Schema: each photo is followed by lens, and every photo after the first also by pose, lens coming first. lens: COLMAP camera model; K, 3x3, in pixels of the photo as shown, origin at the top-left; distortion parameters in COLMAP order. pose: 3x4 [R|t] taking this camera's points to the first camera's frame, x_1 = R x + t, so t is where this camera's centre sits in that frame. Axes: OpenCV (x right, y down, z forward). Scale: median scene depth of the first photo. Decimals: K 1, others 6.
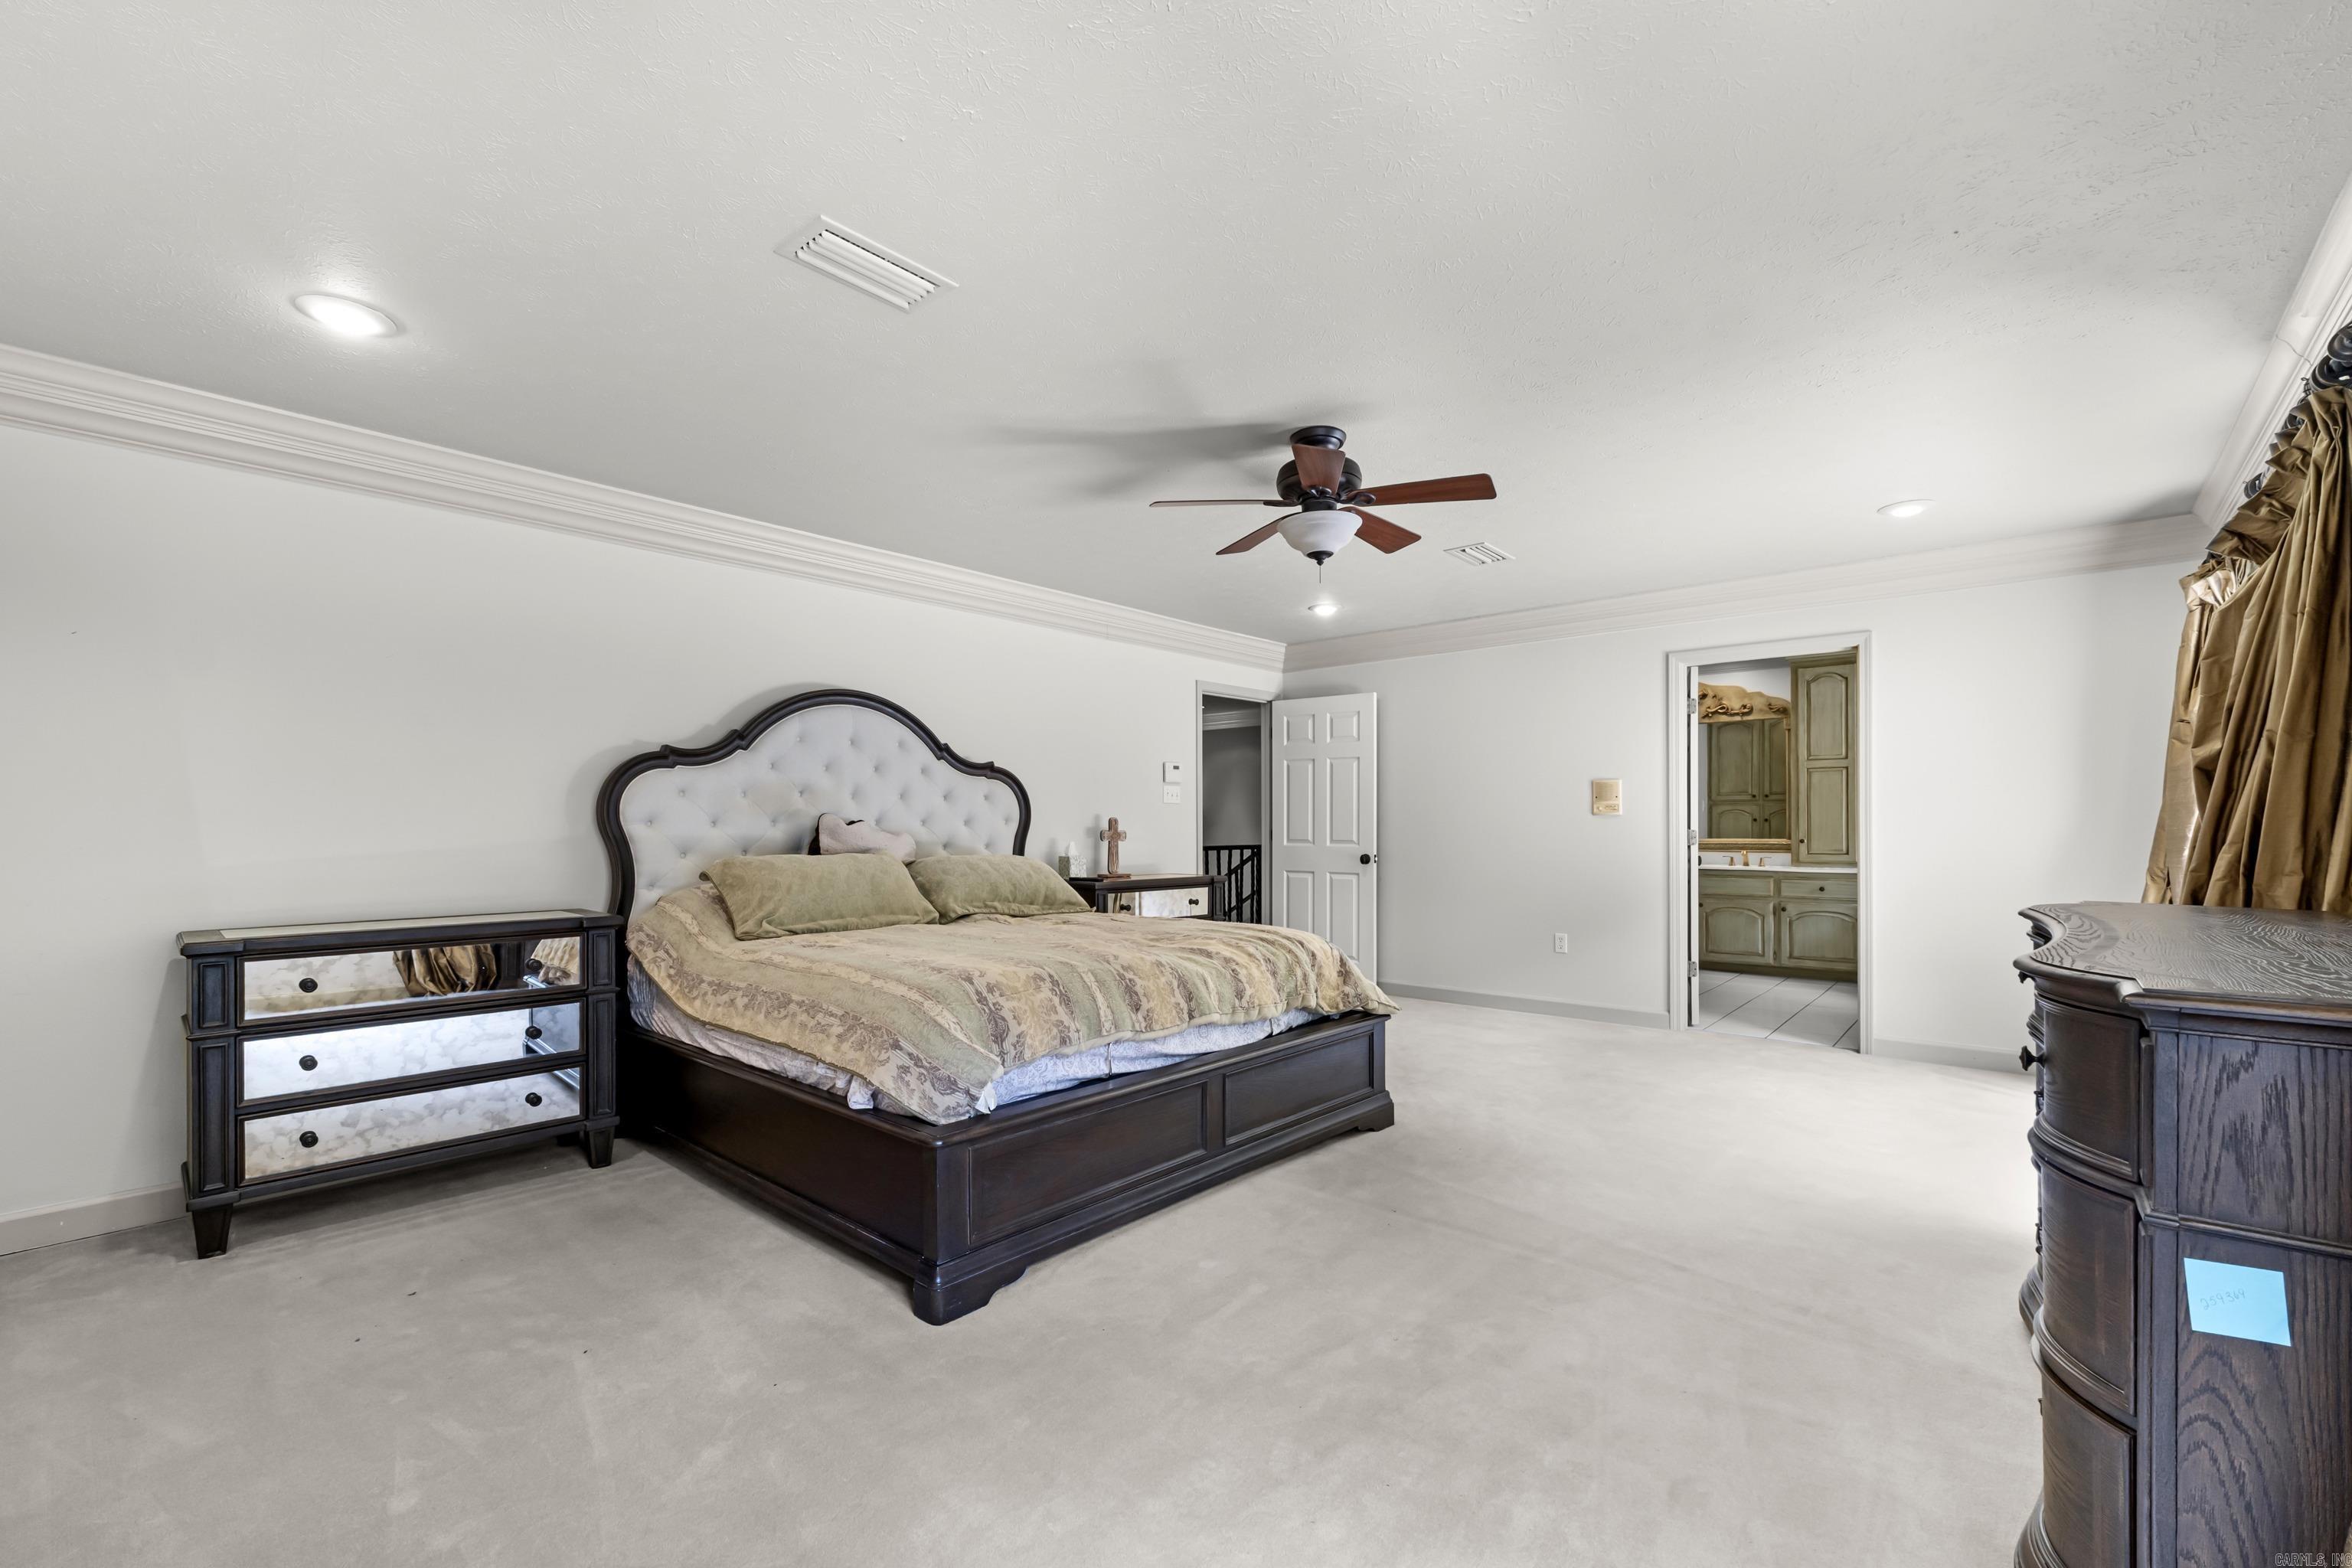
lens RADIAL K [[994.7, 0, 1176.8], [0, 994.7, 804.8], [0, 0, 1]] dist [0.000456, -0.000175]
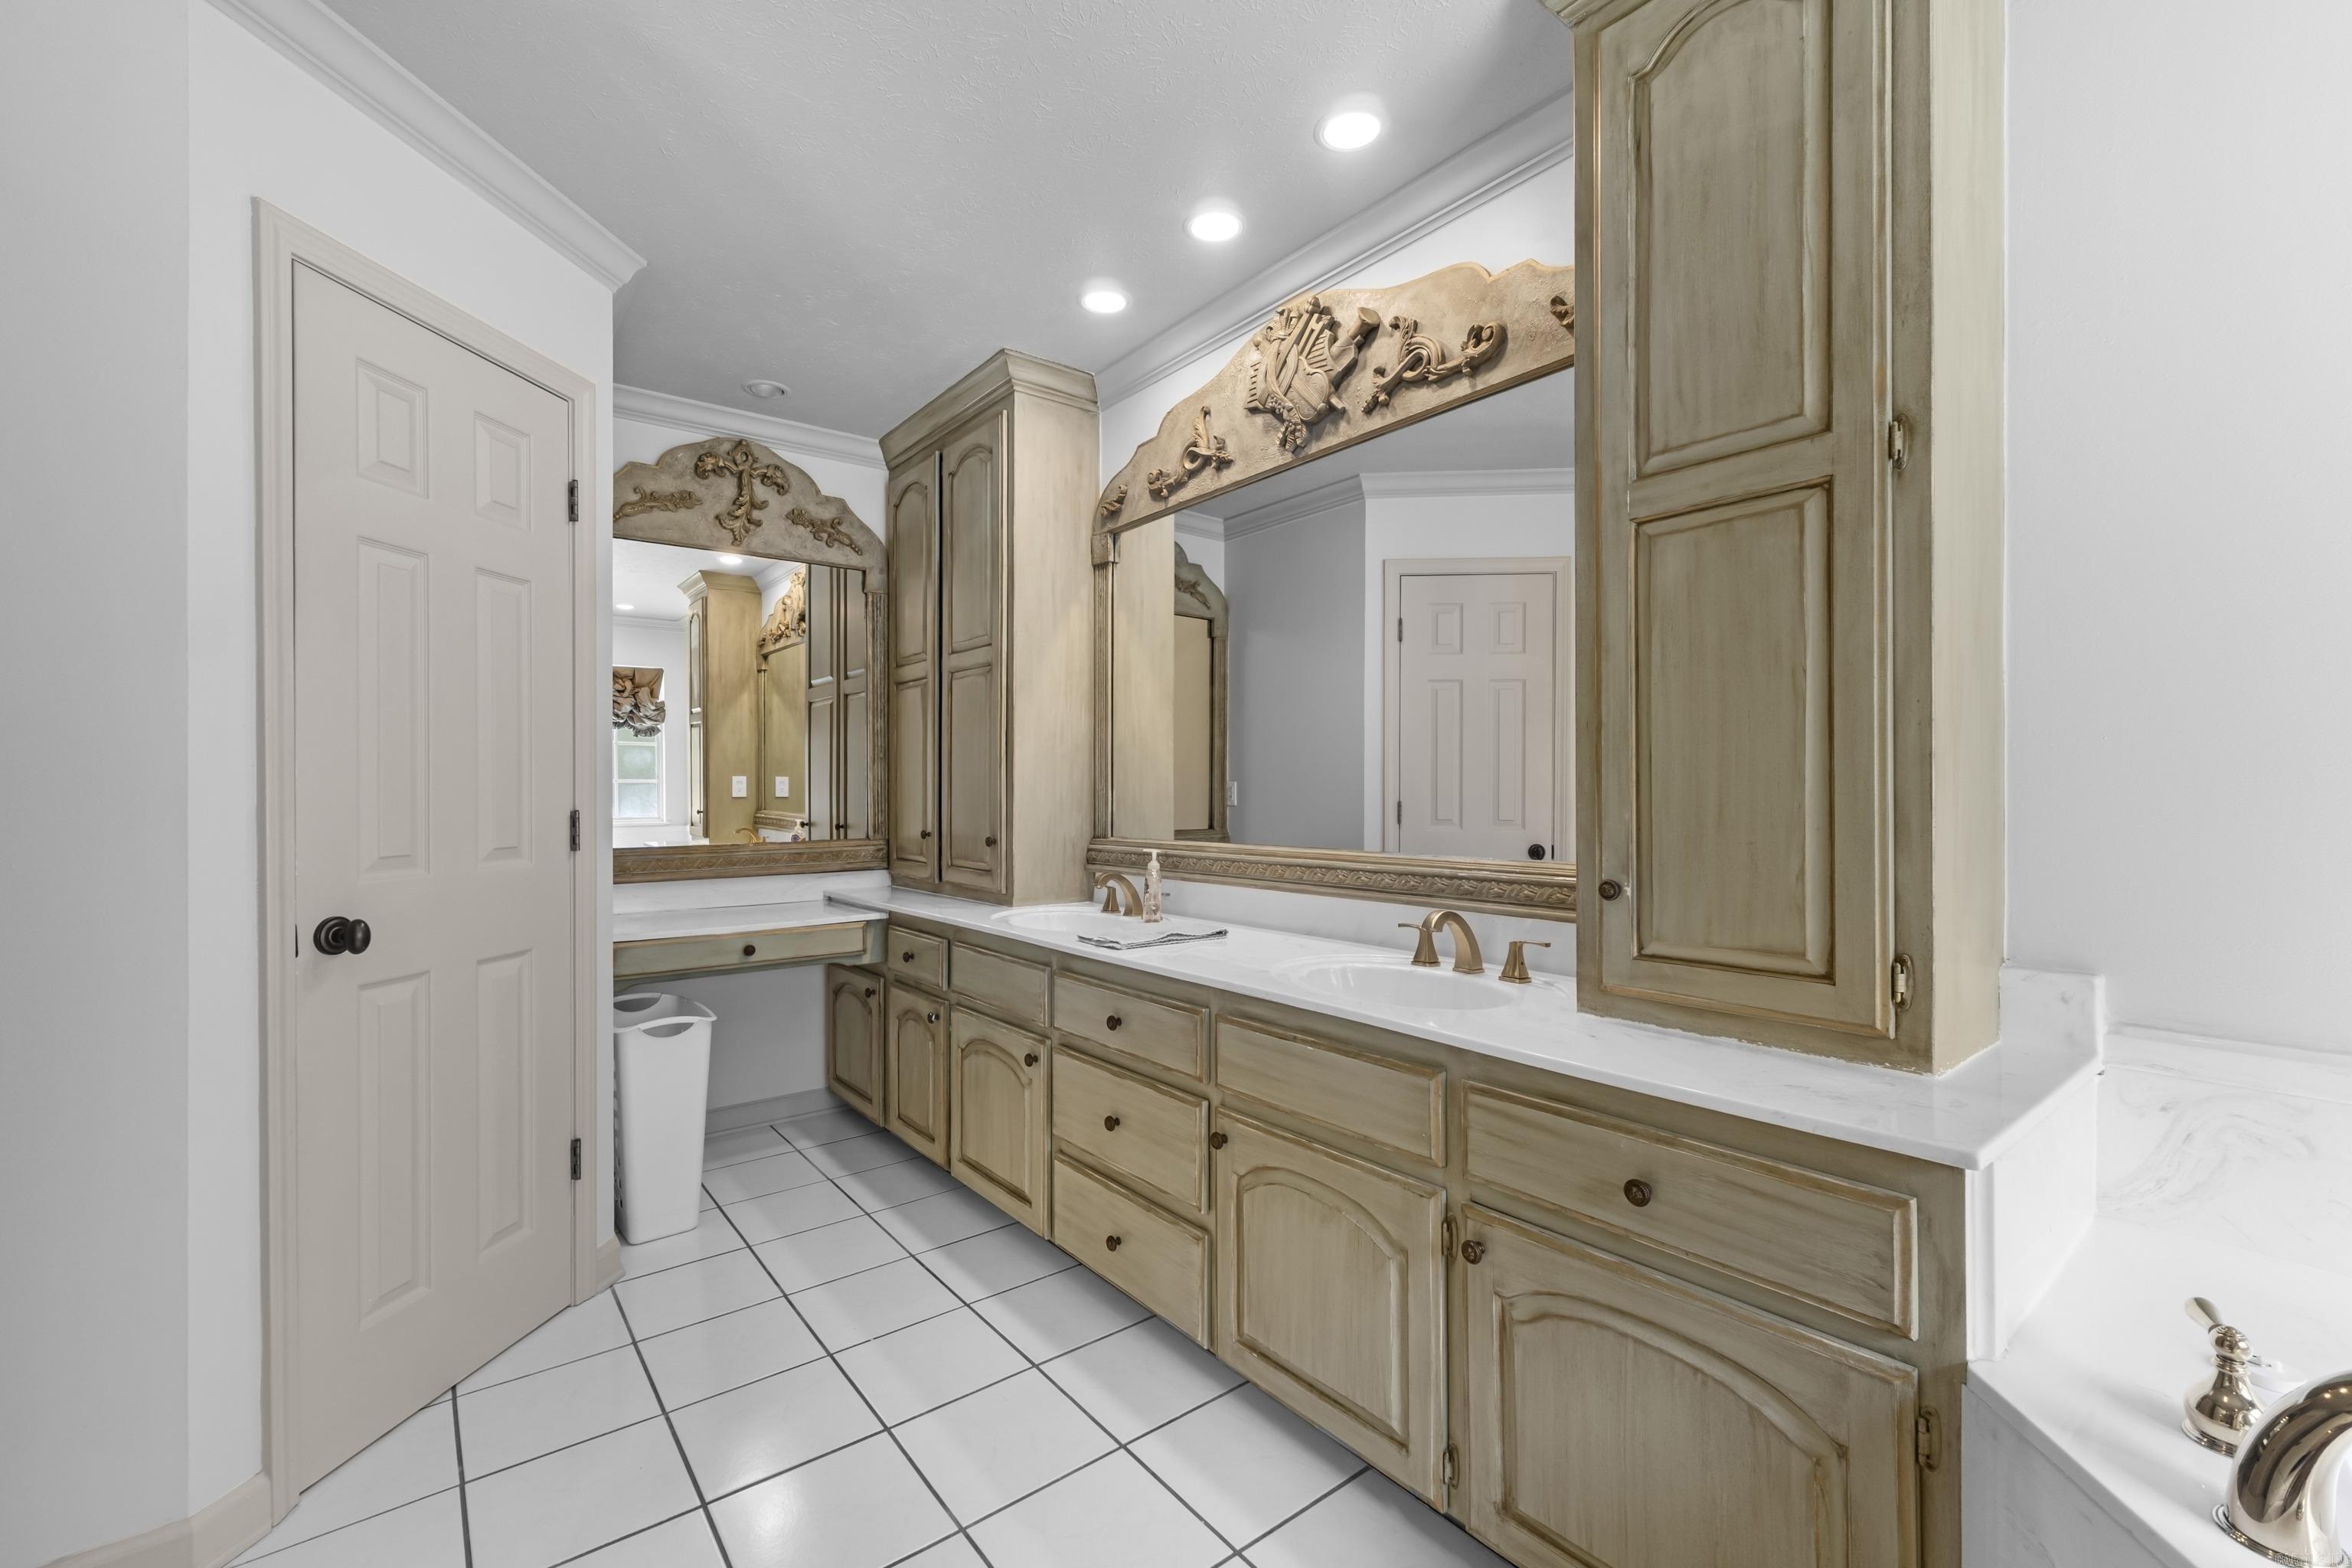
lens RADIAL K [[995.2, 0, 1176.0], [0, 995.2, 784.0], [0, 0, 1]] dist [0.000382, 0.000014]
pose [[0.982130, -0.004367, -0.188152, 0.585086], [0.007011, 0.999886, 0.013390, 0.011902], [0.188072, -0.014470, 0.982049, 0.794630]]
